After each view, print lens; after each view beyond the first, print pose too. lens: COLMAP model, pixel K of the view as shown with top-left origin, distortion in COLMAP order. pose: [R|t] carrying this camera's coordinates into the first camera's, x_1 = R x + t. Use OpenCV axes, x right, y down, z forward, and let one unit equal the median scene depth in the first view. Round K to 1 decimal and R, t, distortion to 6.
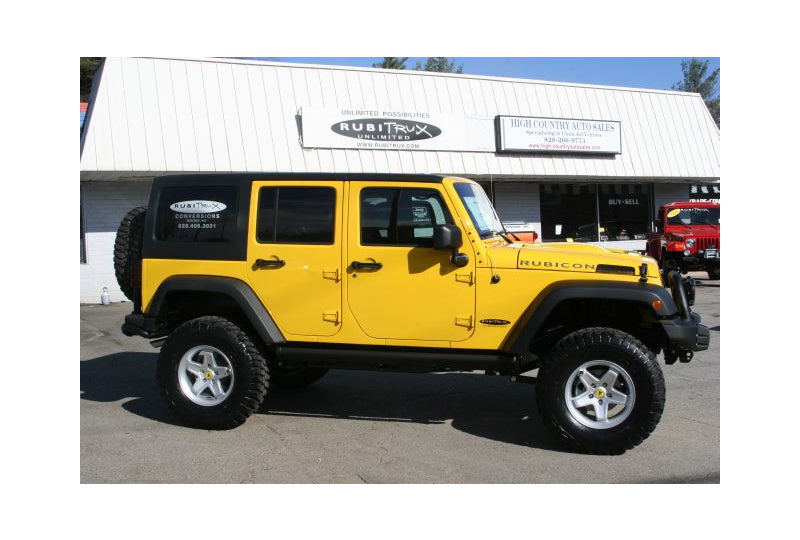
lens RADIAL K [[814.1, 0, 389.5], [0, 814.1, 270.5], [0, 0, 1]] dist [-0.106270, 0.003339]
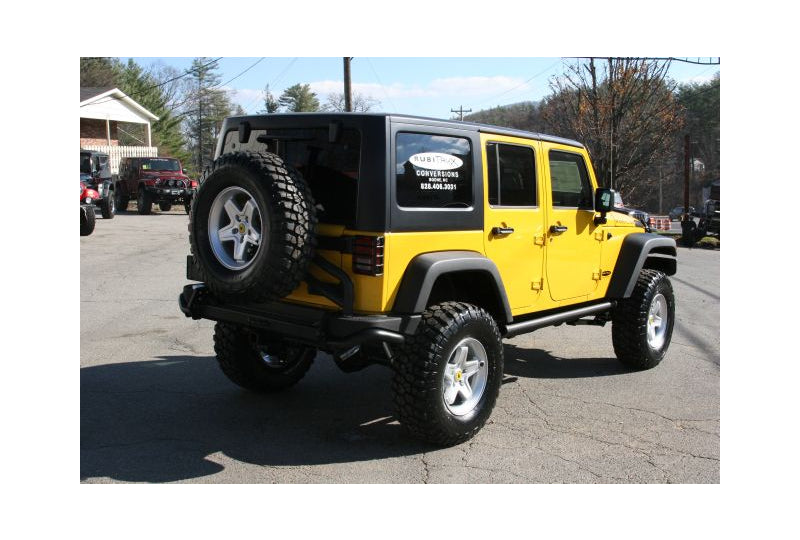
lens RADIAL K [[814.1, 0, 389.5], [0, 814.1, 270.5], [0, 0, 1]] dist [-0.106270, 0.003339]
pose [[0.444431, -0.090974, 0.891182, -0.954541], [0.024711, 0.995696, 0.089320, -0.046508], [-0.895472, -0.017675, 0.444766, 0.708215]]
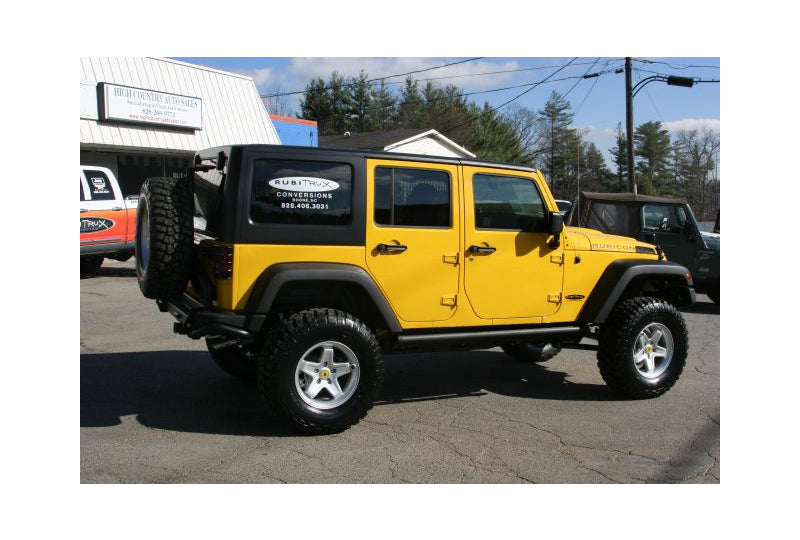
lens RADIAL K [[774.4, 0, 400.0], [0, 774.4, 270.0], [0, 0, 1]] dist [-0.097377, 0.002996]
pose [[0.773553, -0.033106, 0.632867, -0.695781], [0.006959, 0.999018, 0.043754, -0.022368], [-0.633694, -0.029442, 0.773023, 0.291352]]
